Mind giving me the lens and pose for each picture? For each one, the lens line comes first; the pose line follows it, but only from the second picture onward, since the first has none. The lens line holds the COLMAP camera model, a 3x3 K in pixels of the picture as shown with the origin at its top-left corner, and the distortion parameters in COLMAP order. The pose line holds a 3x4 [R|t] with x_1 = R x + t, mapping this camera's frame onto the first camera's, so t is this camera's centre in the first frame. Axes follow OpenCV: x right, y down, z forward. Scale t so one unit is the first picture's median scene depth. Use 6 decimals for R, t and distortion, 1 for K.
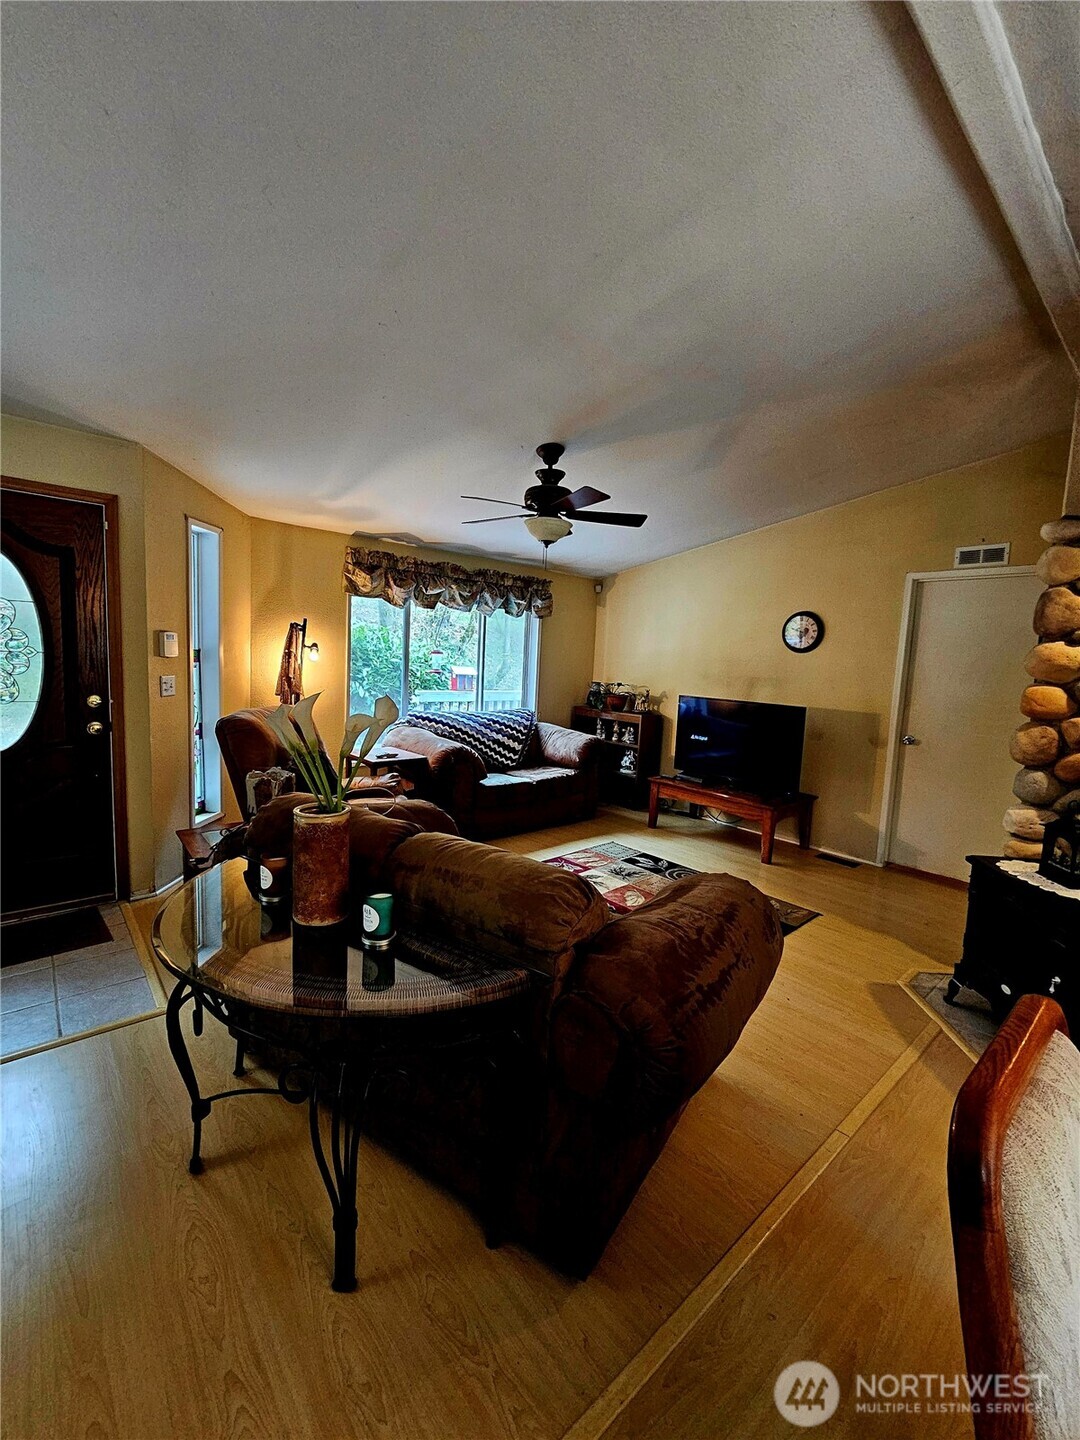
lens RADIAL K [[590.0, 0, 540.0], [0, 590.0, 720.0], [0, 0, 1]] dist [-0.001016, -0.000117]
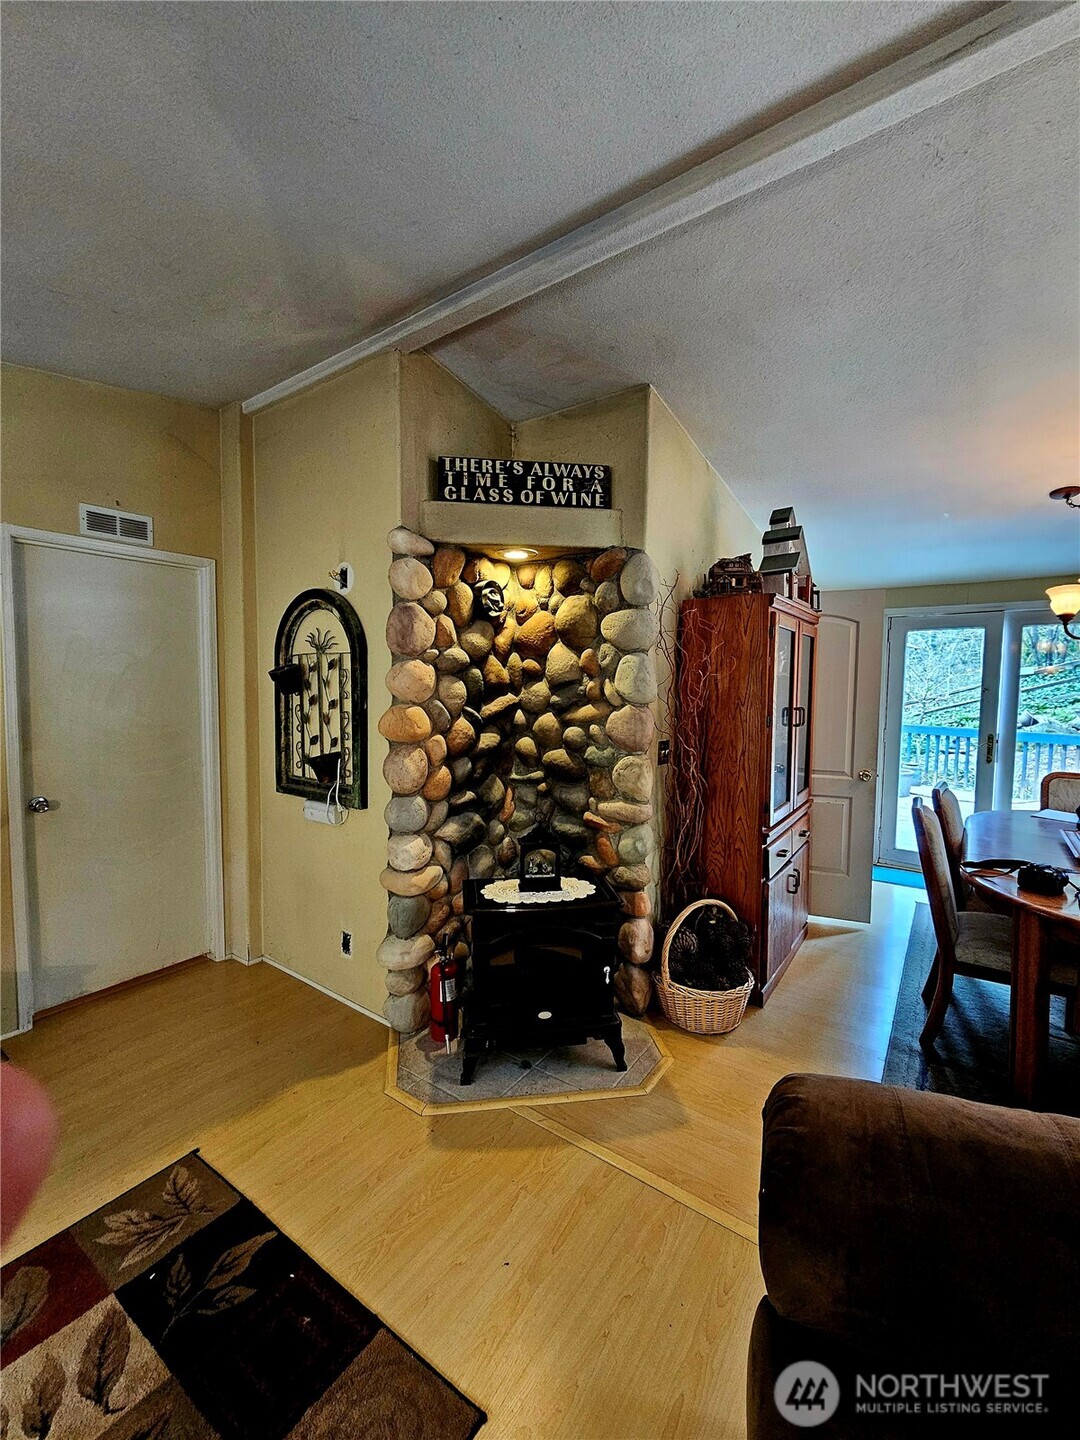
lens RADIAL K [[590.0, 0, 540.0], [0, 590.0, 720.0], [0, 0, 1]] dist [-0.001016, -0.000117]
pose [[-0.214933, -0.103665, 0.971111, -0.077208], [0.085108, 0.988580, 0.124367, -0.101132], [-0.972913, 0.109380, -0.203656, 0.739596]]
